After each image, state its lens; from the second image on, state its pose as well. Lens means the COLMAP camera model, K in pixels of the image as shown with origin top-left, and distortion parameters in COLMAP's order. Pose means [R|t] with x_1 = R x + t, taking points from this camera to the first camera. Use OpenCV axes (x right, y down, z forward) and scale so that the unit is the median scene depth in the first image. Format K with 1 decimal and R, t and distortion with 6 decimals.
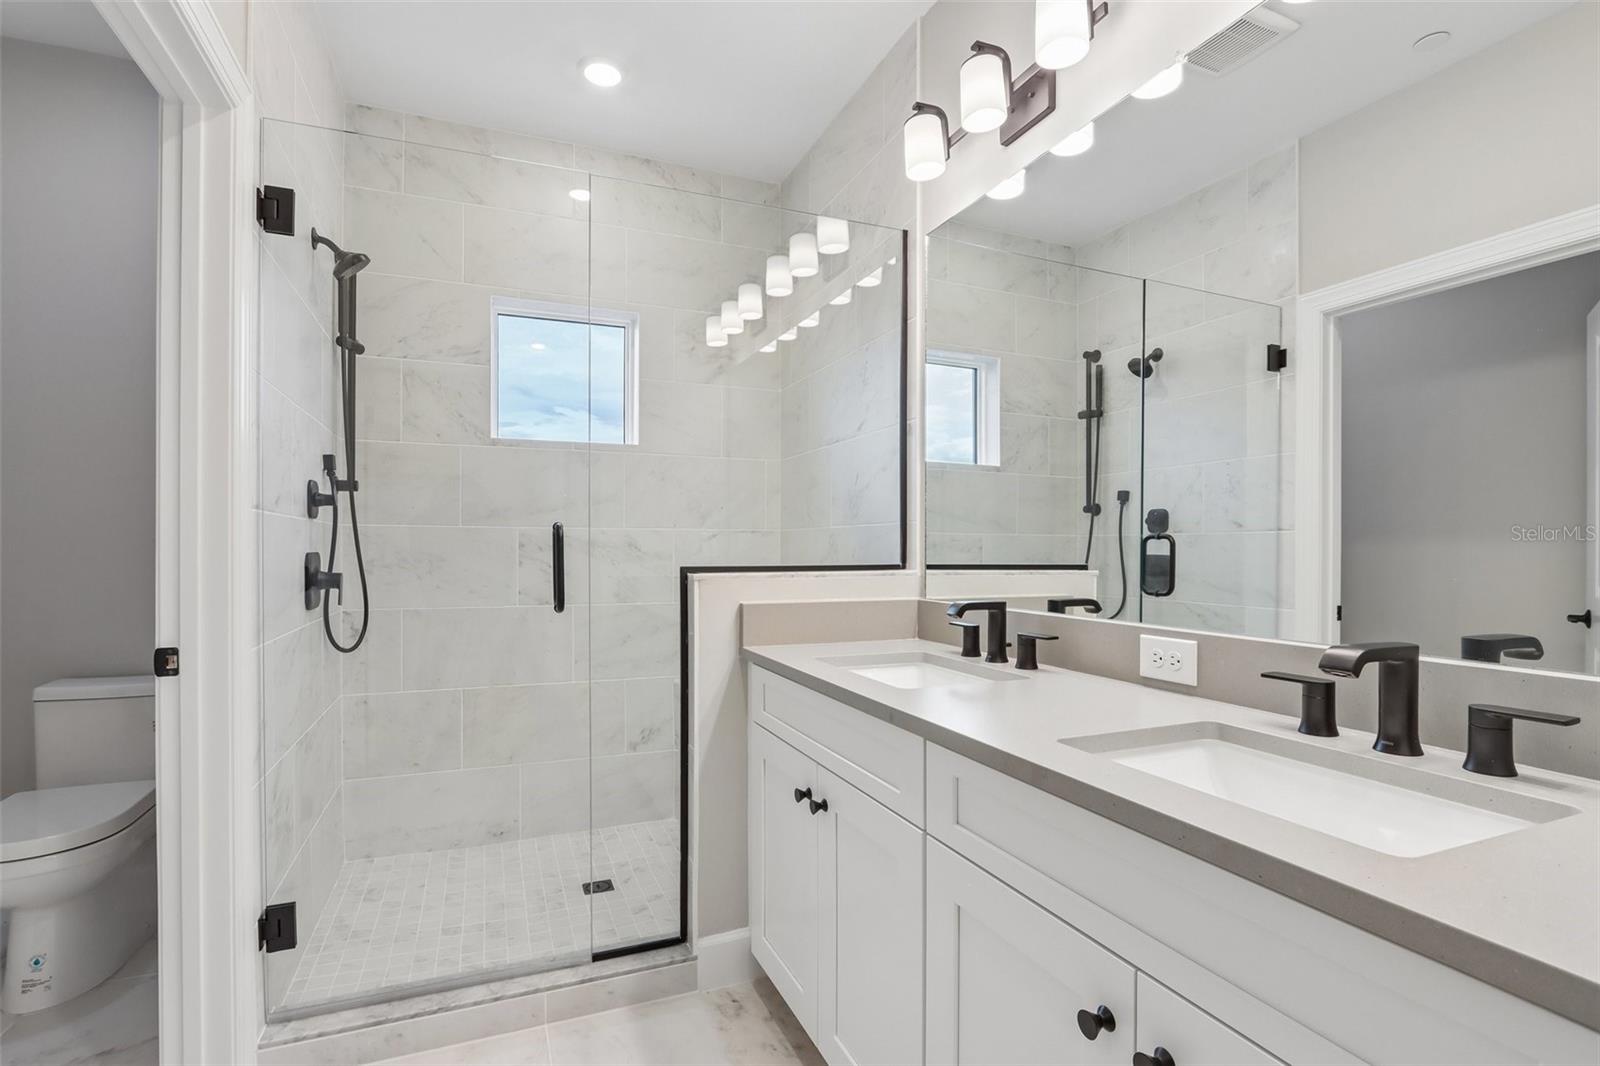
lens RADIAL K [[744.2, 0, 799.8], [0, 744.2, 546.9], [0, 0, 1]] dist [-0.045930, 0.000046]
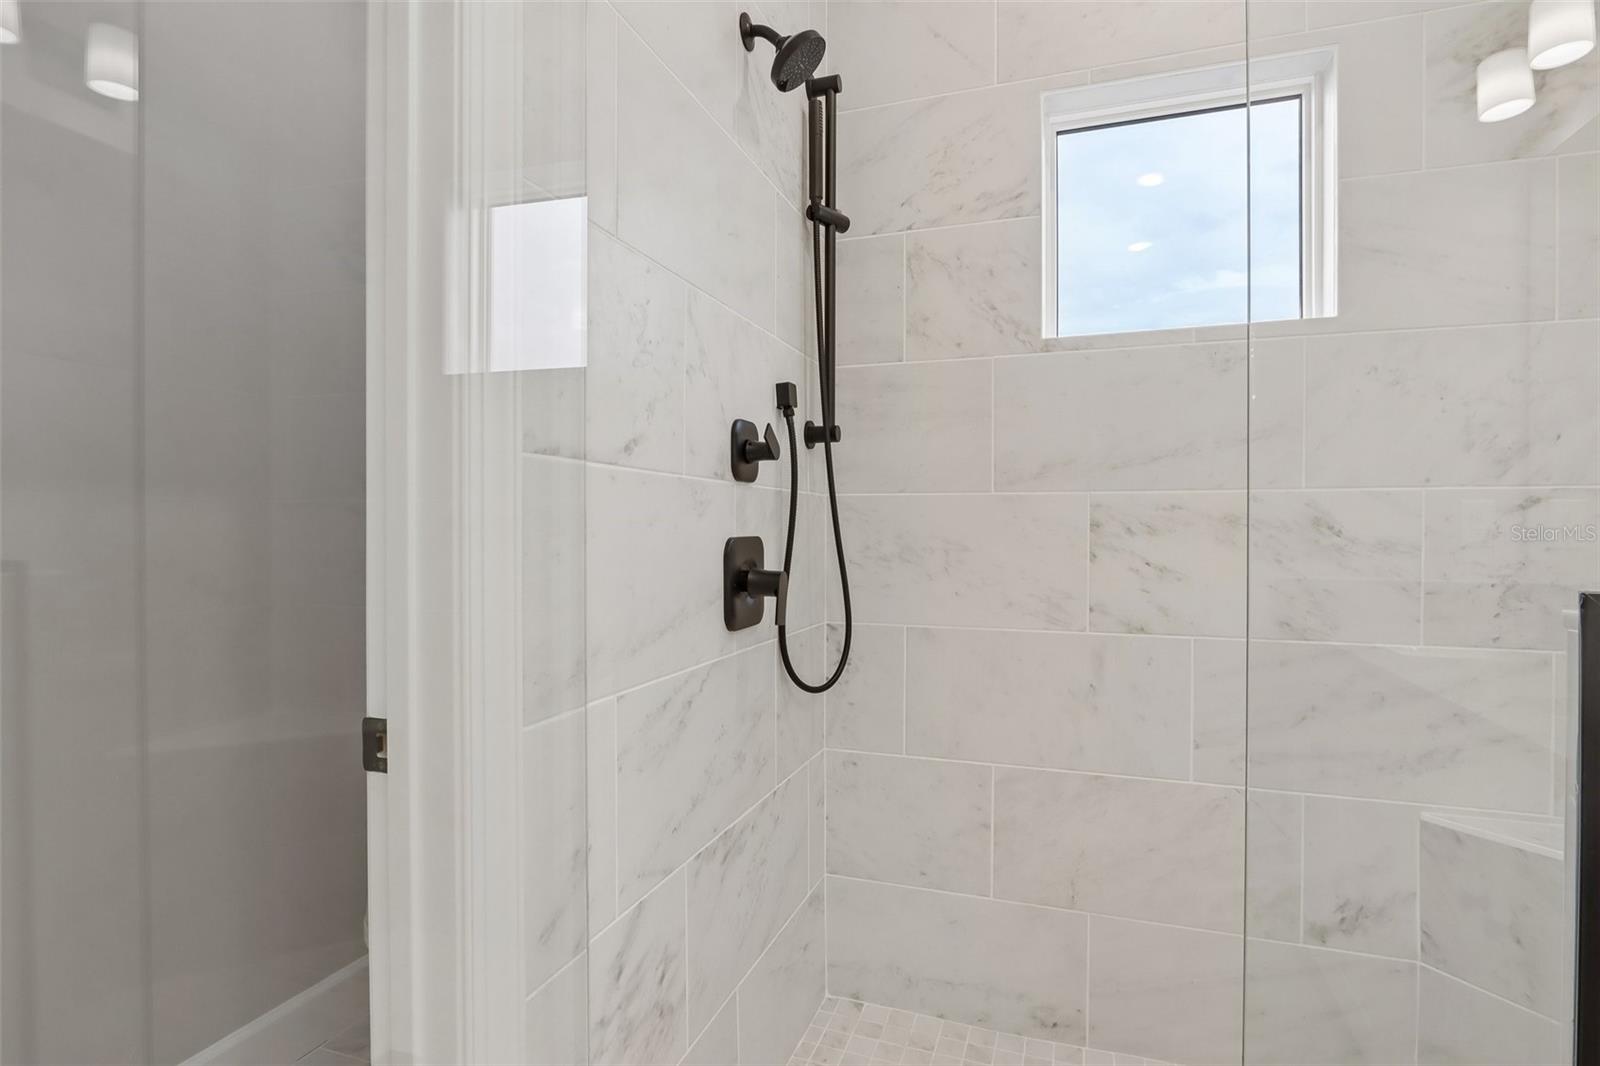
lens RADIAL K [[846.7, 0, 799.1], [0, 846.7, 541.9], [0, 0, 1]] dist [-0.000631, 0.000732]
pose [[0.746375, 0.008356, -0.665473, -0.125344], [0.001404, 0.999899, 0.014131, 0.001536], [0.665524, -0.011481, 0.746288, 0.399909]]
